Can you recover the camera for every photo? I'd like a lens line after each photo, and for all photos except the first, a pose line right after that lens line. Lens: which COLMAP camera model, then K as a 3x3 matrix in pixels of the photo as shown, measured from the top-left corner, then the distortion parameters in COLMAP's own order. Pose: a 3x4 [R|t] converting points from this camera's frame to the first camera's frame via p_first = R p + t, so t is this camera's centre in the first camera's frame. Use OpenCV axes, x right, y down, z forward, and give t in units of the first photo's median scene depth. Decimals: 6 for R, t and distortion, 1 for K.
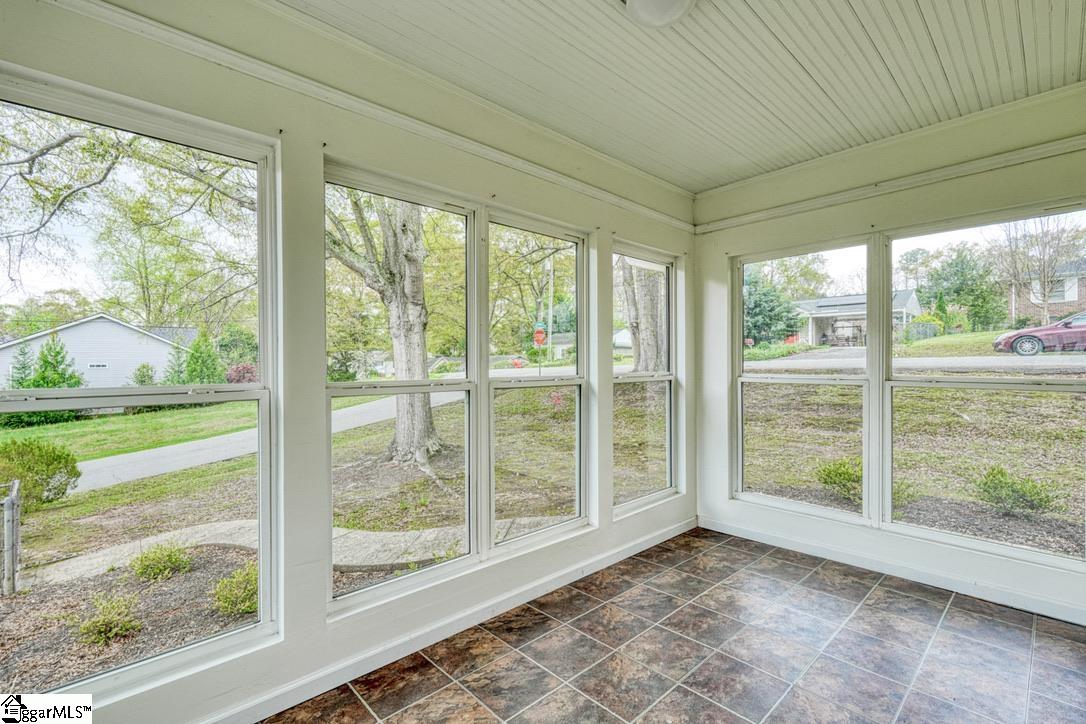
lens RADIAL K [[475.9, 0, 541.2], [0, 475.9, 362.8], [0, 0, 1]] dist [0.001559, 0.000316]
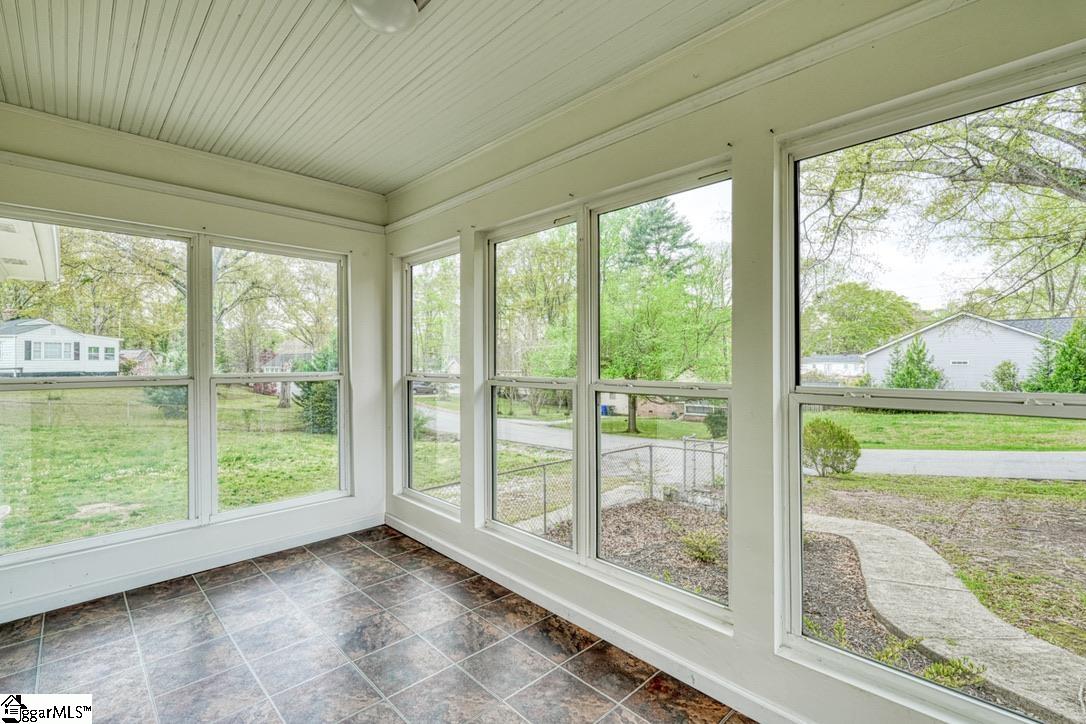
lens RADIAL K [[475.9, 0, 541.5], [0, 475.9, 361.7], [0, 0, 1]] dist [0.001559, 0.000316]
pose [[0.038035, 0.005699, -0.999260, 0.303408], [-0.001414, 0.999983, 0.005649, -0.004022], [0.999275, 0.001198, 0.038042, 0.309805]]
